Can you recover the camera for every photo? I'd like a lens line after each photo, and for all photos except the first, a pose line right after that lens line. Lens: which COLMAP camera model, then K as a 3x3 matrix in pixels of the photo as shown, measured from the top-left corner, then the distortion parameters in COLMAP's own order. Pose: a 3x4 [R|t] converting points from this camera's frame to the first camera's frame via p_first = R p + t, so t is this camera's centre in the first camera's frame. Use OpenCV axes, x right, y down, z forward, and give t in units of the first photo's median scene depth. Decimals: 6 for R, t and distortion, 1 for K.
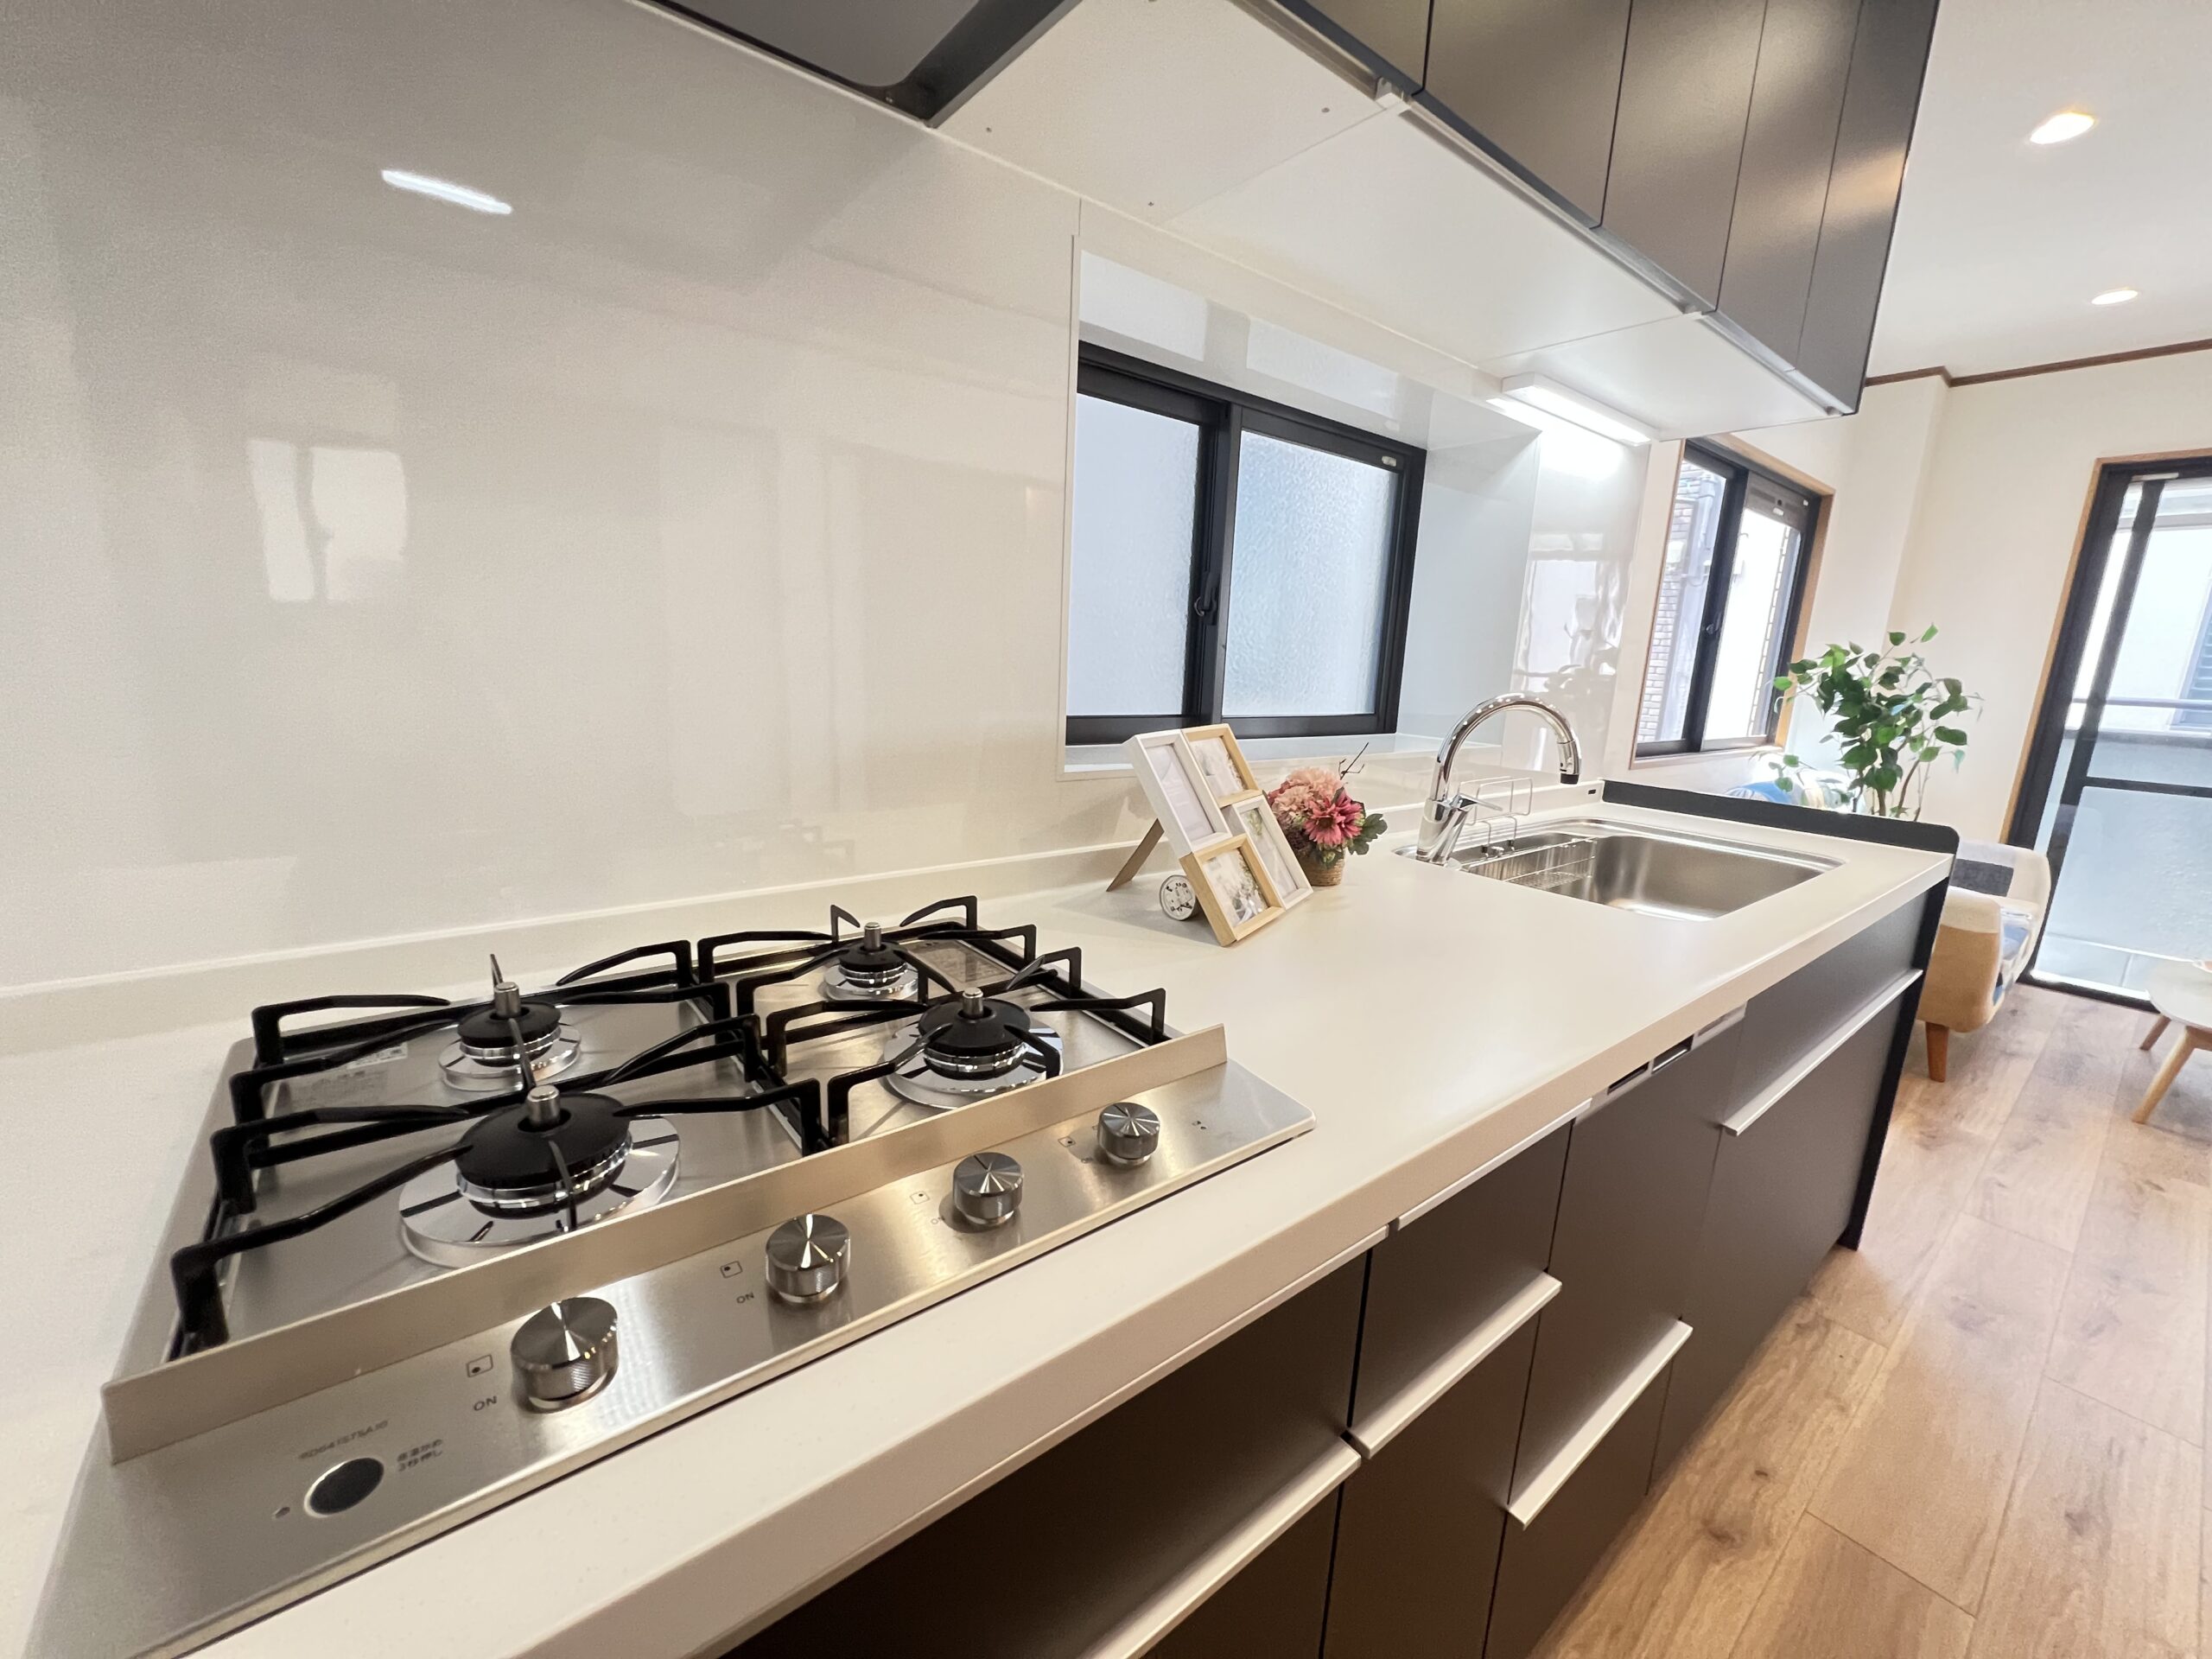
lens RADIAL K [[887.5, 0, 1114.4], [0, 887.5, 835.0], [0, 0, 1]] dist [0.000500, -0.000049]
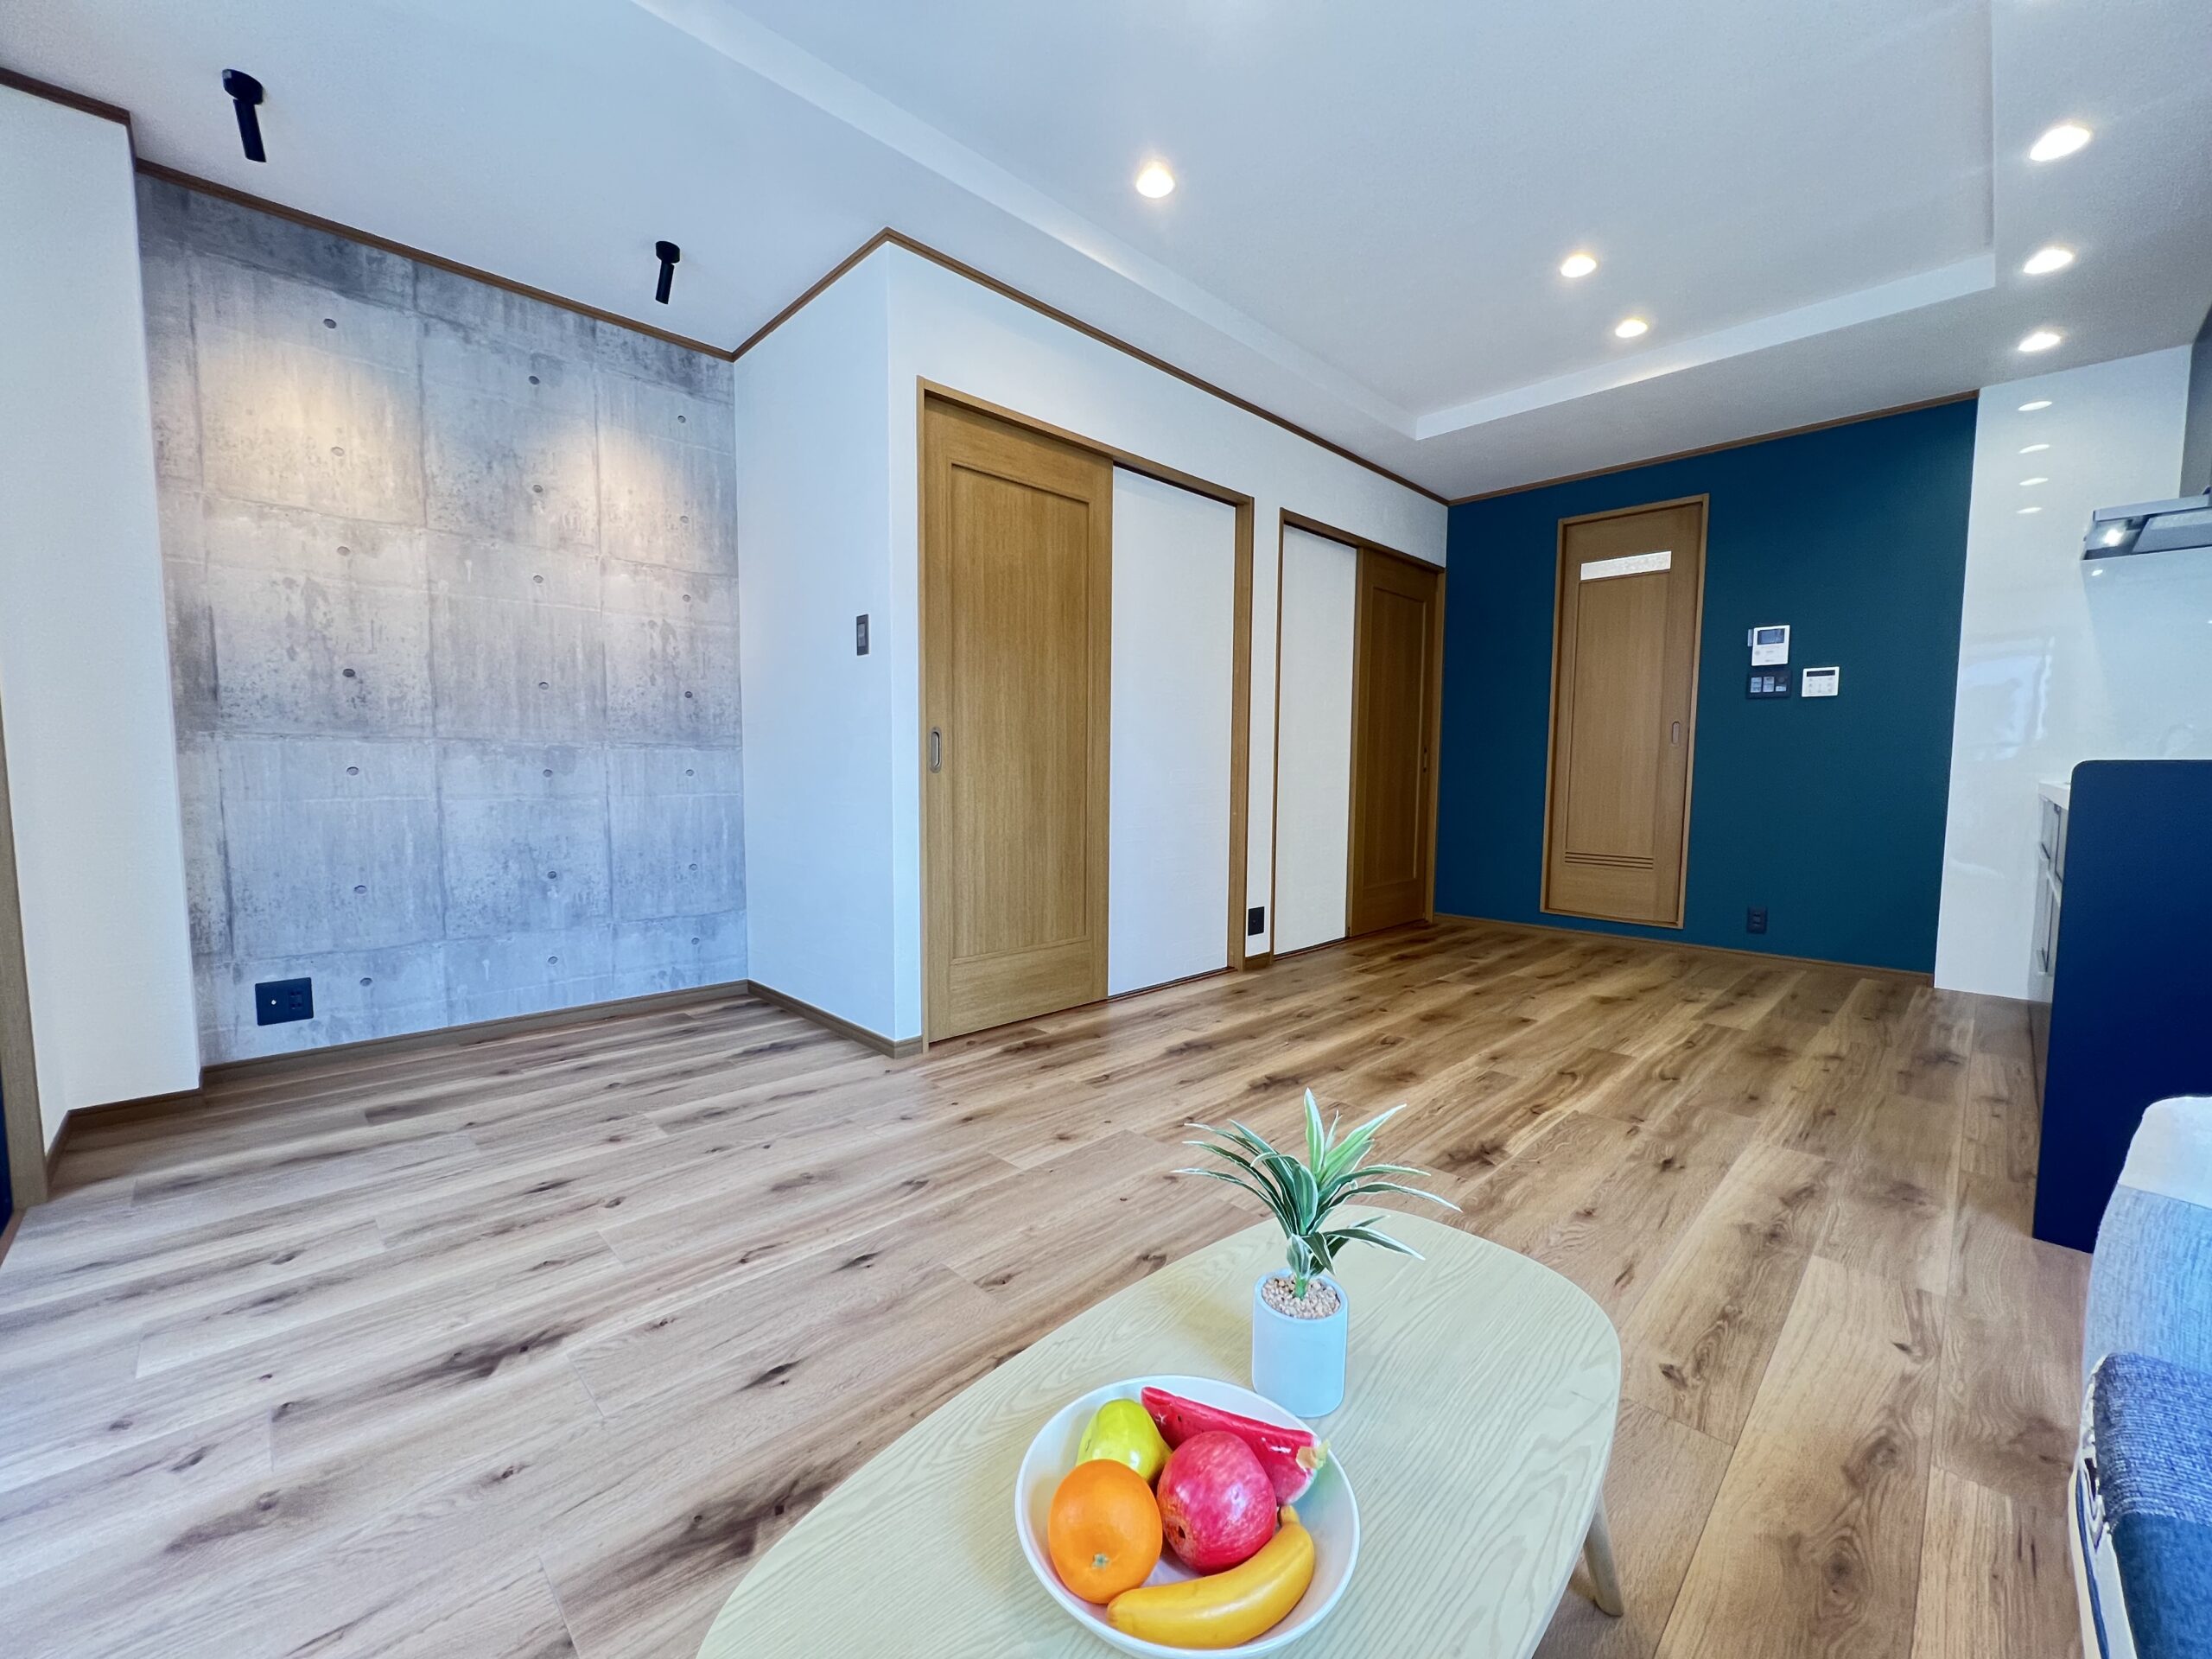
lens RADIAL K [[883.5, 0, 1113.5], [0, 883.5, 831.3], [0, 0, 1]] dist [-0.001524, 0.001233]
pose [[-0.992858, -0.043816, -0.110964, 2.134914], [-0.072451, 0.960405, 0.269022, -0.120741], [0.094782, 0.275140, -0.956720, 1.877514]]
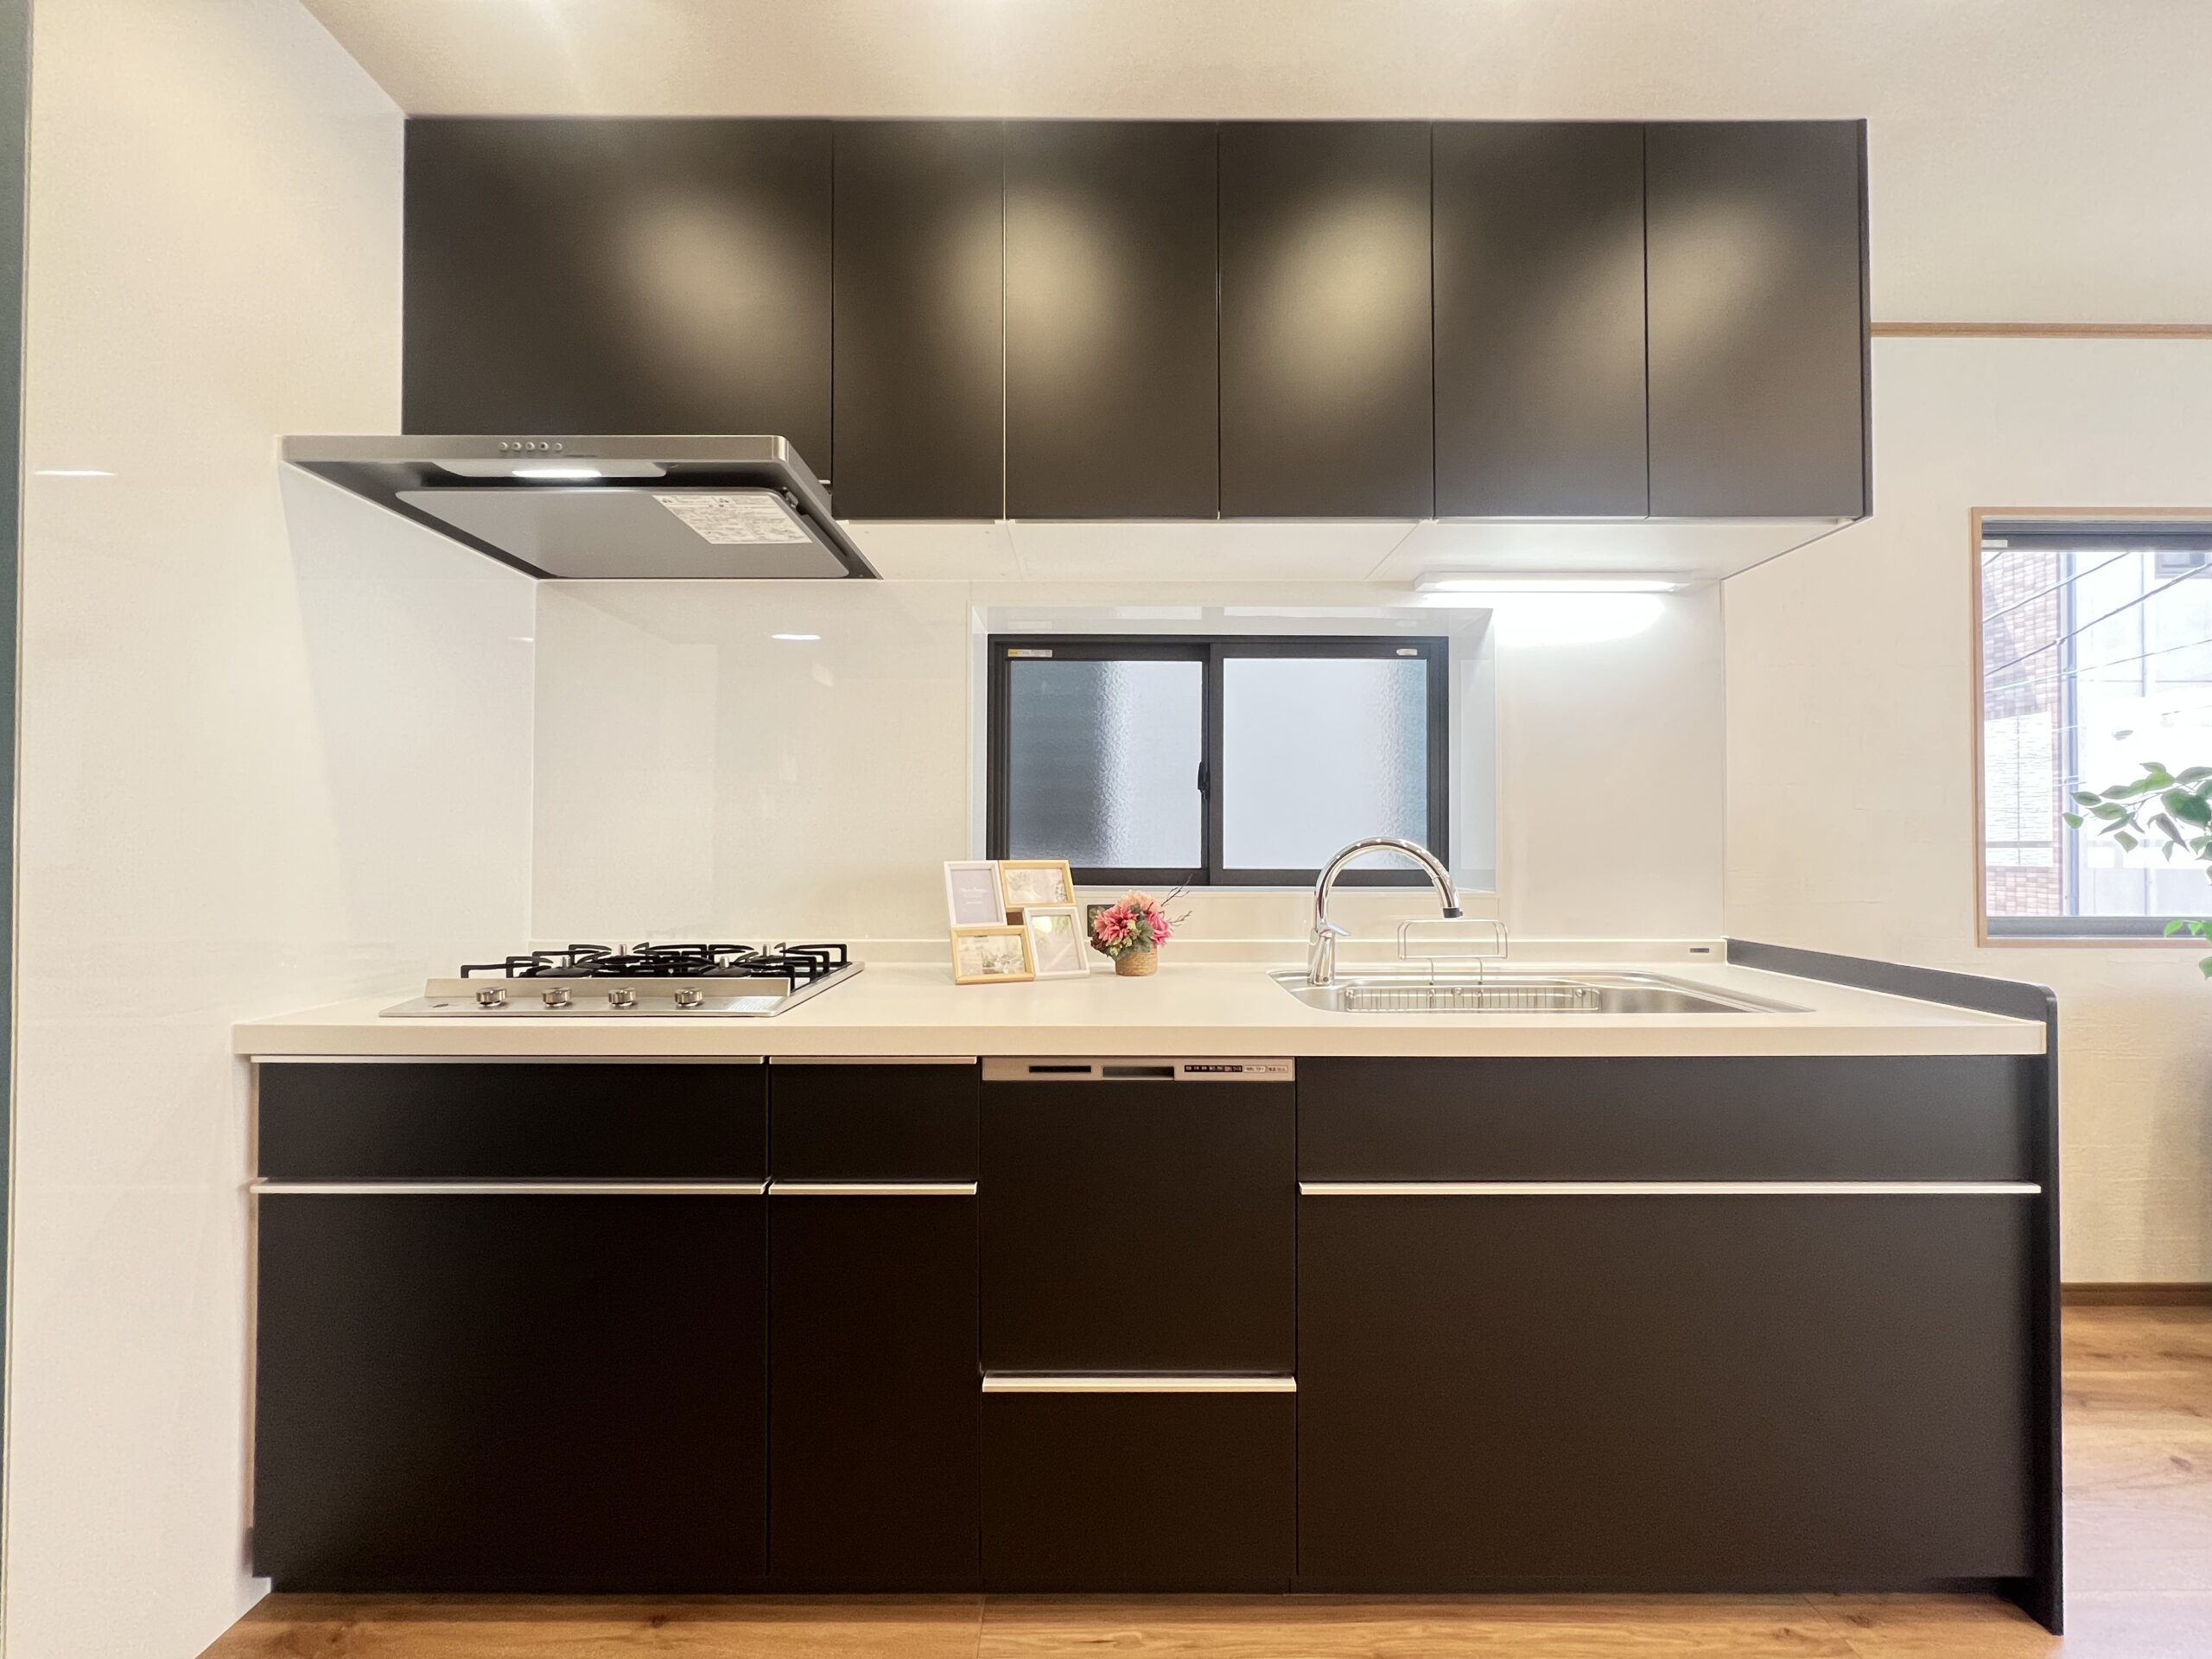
lens RADIAL K [[883.5, 0, 1104.9], [0, 883.5, 836.6], [0, 0, 1]] dist [-0.001524, 0.001233]
pose [[0.780298, -0.050908, -0.623332, 0.815416], [-0.094562, 0.975619, -0.198054, 0.092996], [0.618218, 0.213485, 0.756460, -0.079321]]
